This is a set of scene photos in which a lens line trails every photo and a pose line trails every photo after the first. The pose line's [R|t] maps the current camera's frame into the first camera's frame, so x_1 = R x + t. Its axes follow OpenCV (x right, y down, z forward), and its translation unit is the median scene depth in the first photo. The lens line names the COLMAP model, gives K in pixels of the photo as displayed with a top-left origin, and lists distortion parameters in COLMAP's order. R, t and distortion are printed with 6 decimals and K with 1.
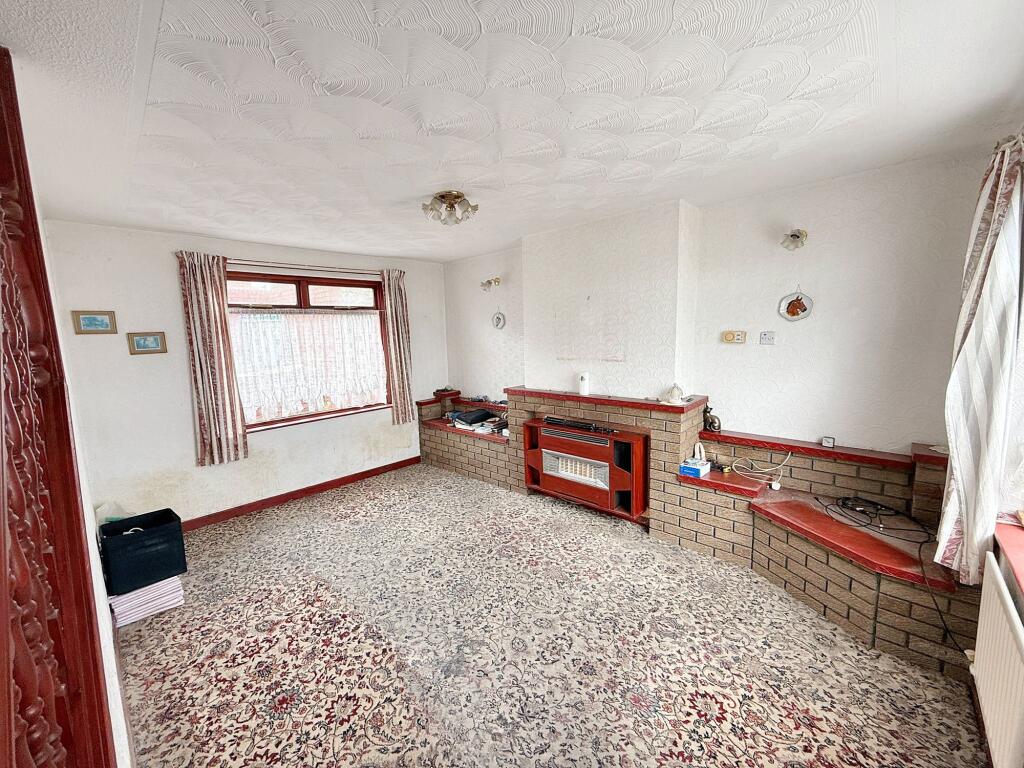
lens RADIAL K [[411.4, 0, 511.7], [0, 411.4, 377.2], [0, 0, 1]] dist [-0.012062, 0.001258]
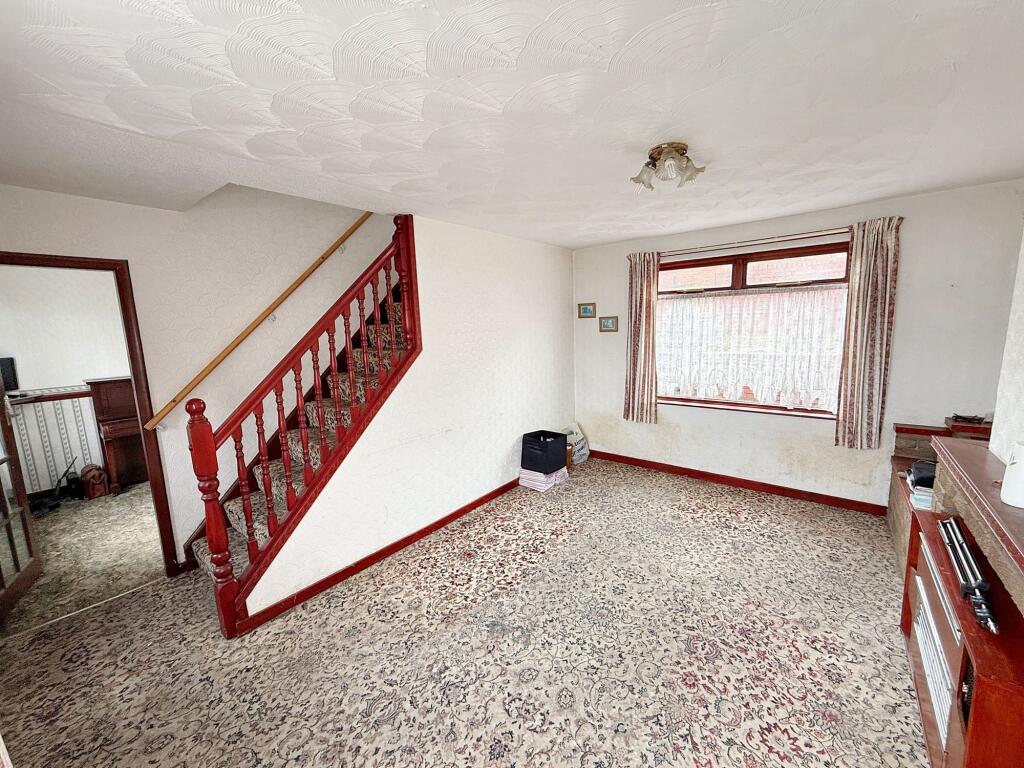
lens RADIAL K [[411.4, 0, 513.1], [0, 411.4, 388.1], [0, 0, 1]] dist [-0.012062, 0.001258]
pose [[0.066682, 0.180098, -0.981386, 0.517342], [-0.086895, 0.980886, 0.174103, -0.083054], [0.993983, 0.073668, 0.081057, 0.552267]]
